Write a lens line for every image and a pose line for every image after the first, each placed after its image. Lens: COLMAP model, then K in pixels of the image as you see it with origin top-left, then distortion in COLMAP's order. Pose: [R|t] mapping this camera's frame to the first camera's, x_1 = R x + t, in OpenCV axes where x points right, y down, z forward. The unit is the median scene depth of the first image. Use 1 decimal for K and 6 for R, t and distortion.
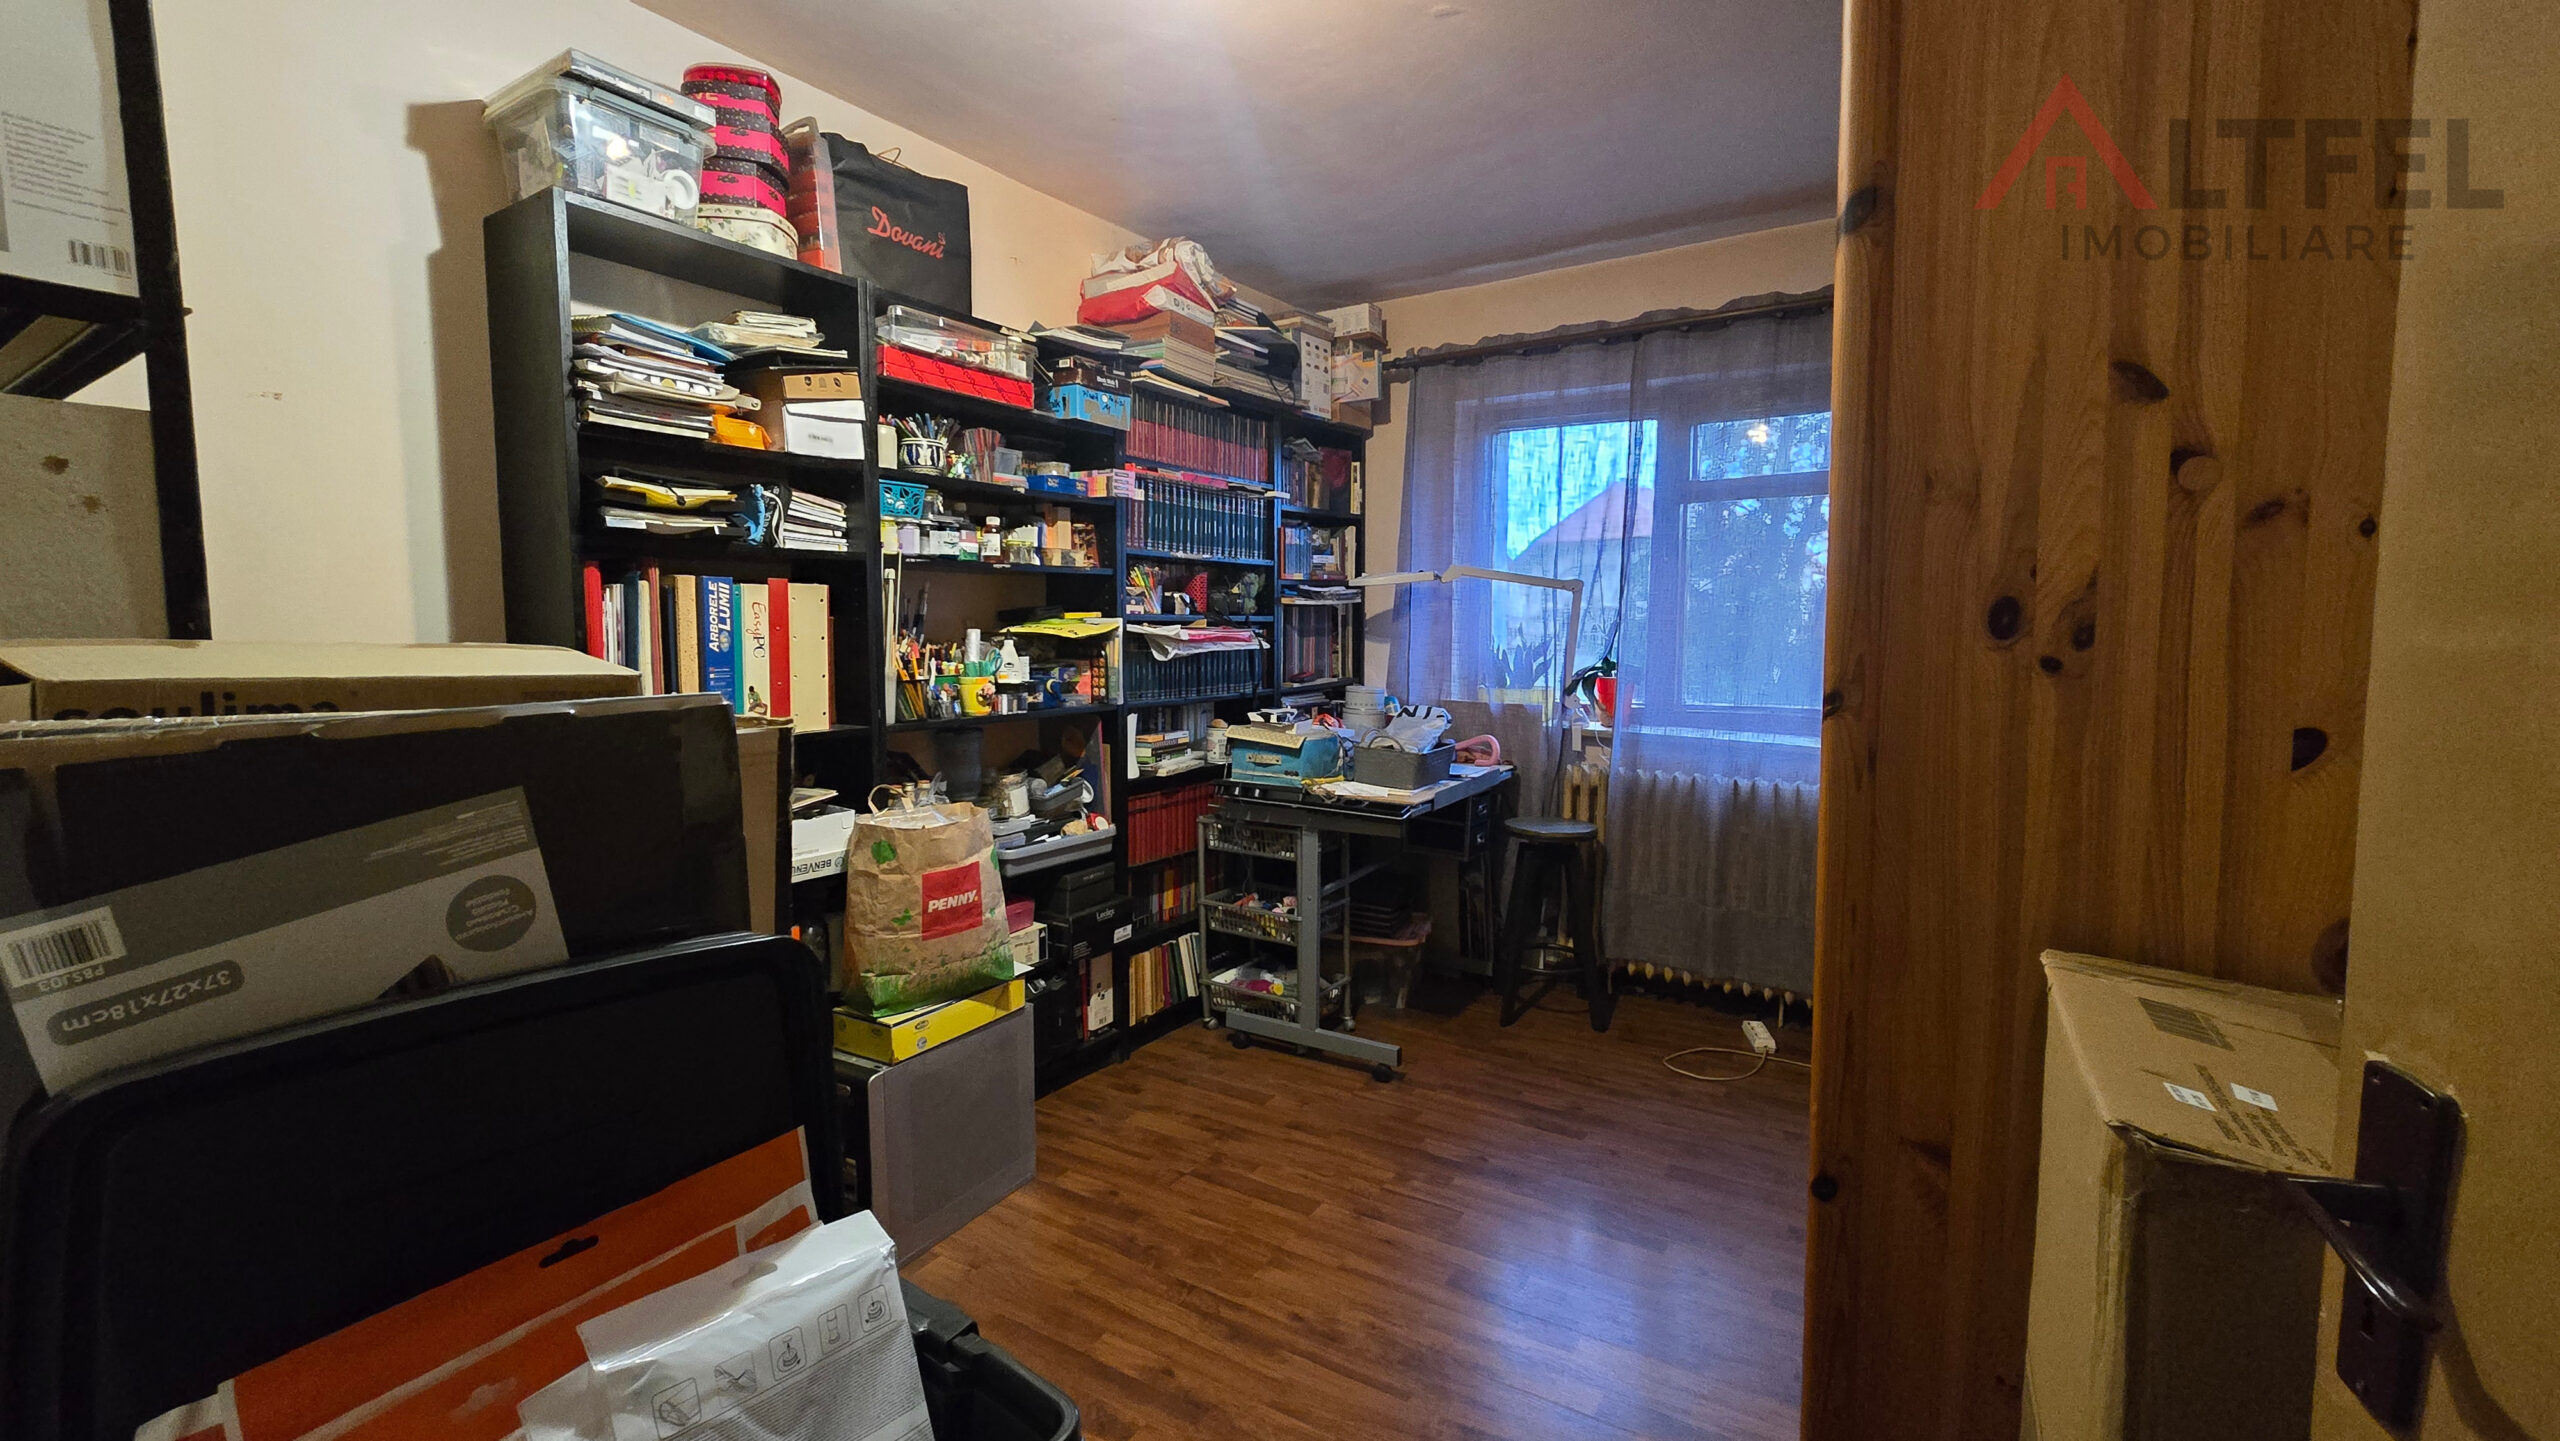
lens RADIAL K [[1049.1, 0, 1278.0], [0, 1049.1, 714.9], [0, 0, 1]] dist [0.000895, -0.000958]
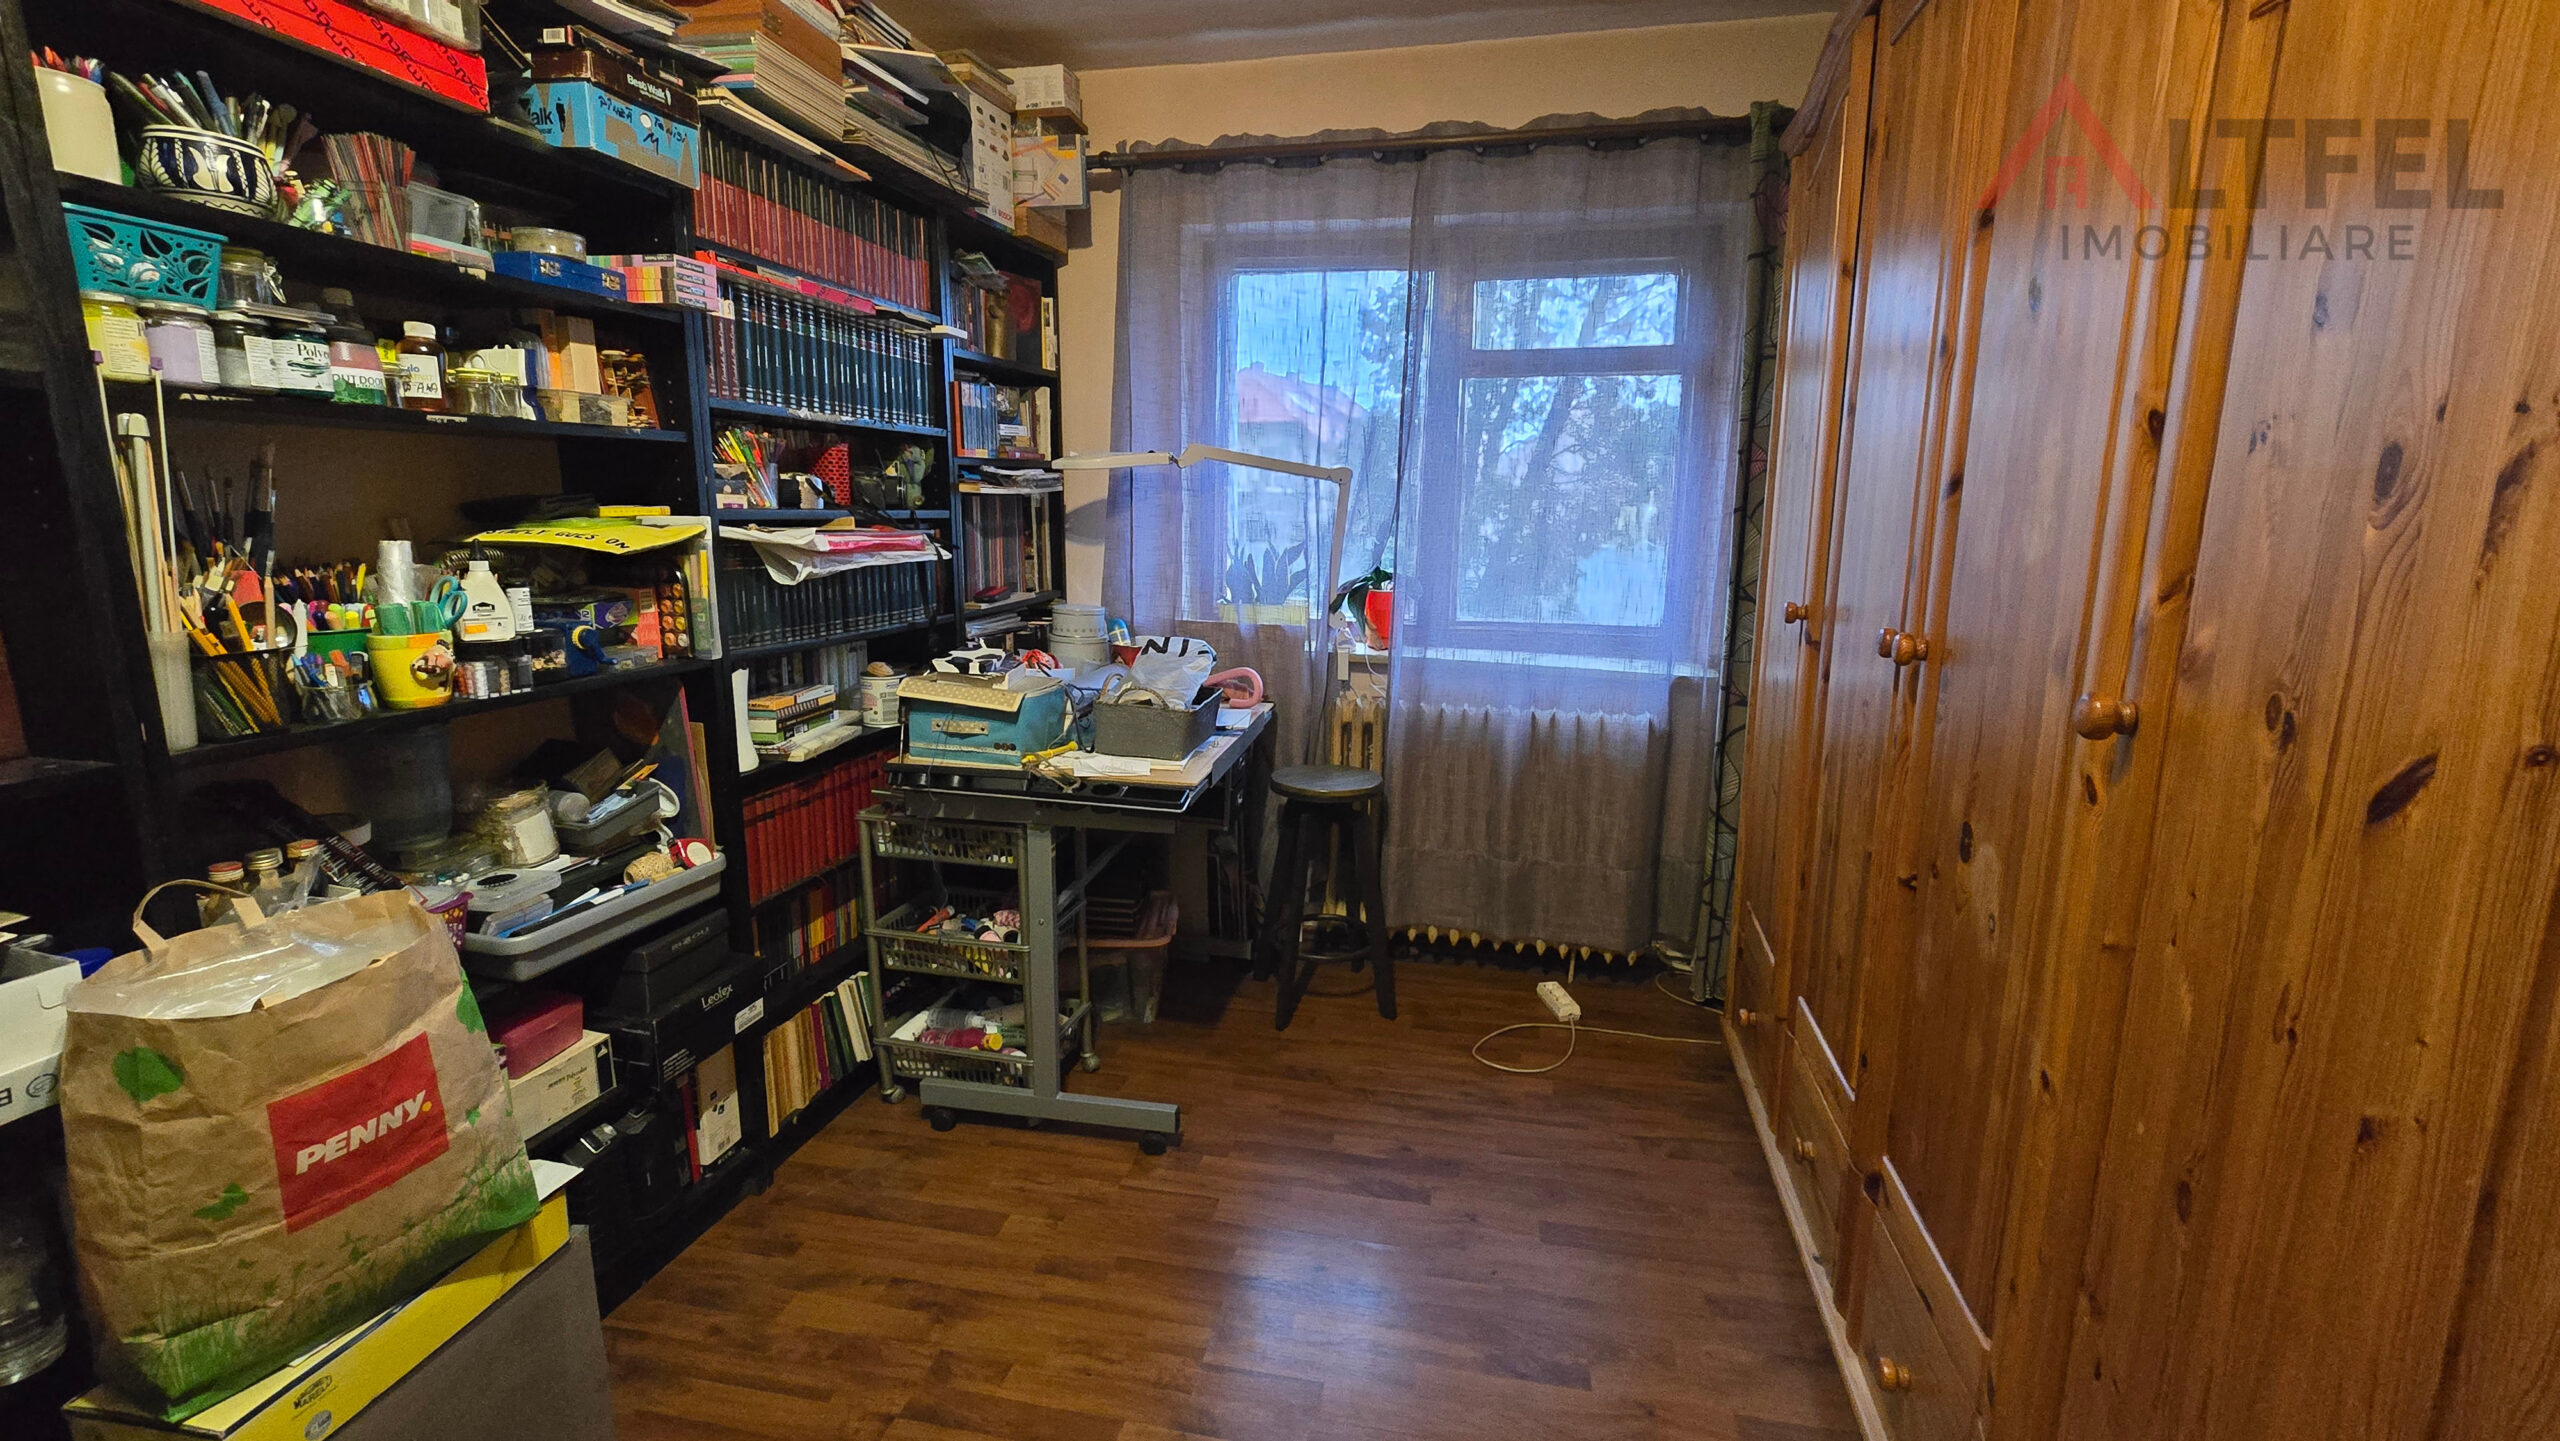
lens RADIAL K [[1049.1, 0, 1291.8], [0, 1049.1, 708.2], [0, 0, 1]] dist [0.000895, -0.000958]
pose [[0.935974, -0.054138, 0.347883, -0.048229], [0.017330, 0.993993, 0.108062, -0.039537], [-0.351644, -0.095115, 0.931289, 0.290013]]
